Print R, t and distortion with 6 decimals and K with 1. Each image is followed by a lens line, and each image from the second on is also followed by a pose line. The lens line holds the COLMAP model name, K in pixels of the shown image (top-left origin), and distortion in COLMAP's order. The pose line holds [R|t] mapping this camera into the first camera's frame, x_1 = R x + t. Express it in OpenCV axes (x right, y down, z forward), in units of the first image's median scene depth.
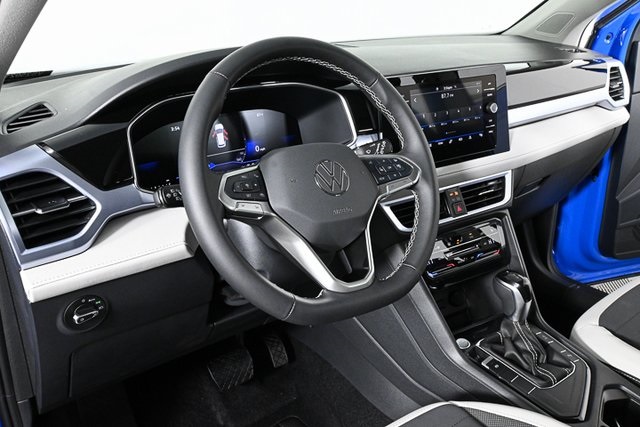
lens RADIAL K [[581.1, 0, 320.0], [0, 581.1, 213.5], [0, 0, 1]] dist [-0.008890, -0.010699]
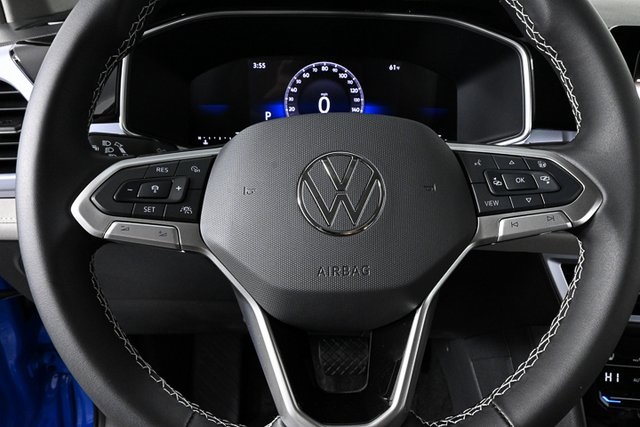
lens RADIAL K [[439.6, 0, 320.0], [0, 439.6, 213.5], [0, 0, 1]] dist [-0.001540, -0.002865]
pose [[0.794489, 0.304168, -0.525613, 0.133683], [-0.247202, 0.952553, 0.177576, -0.070409], [0.554688, -0.011150, 0.831984, 0.470795]]
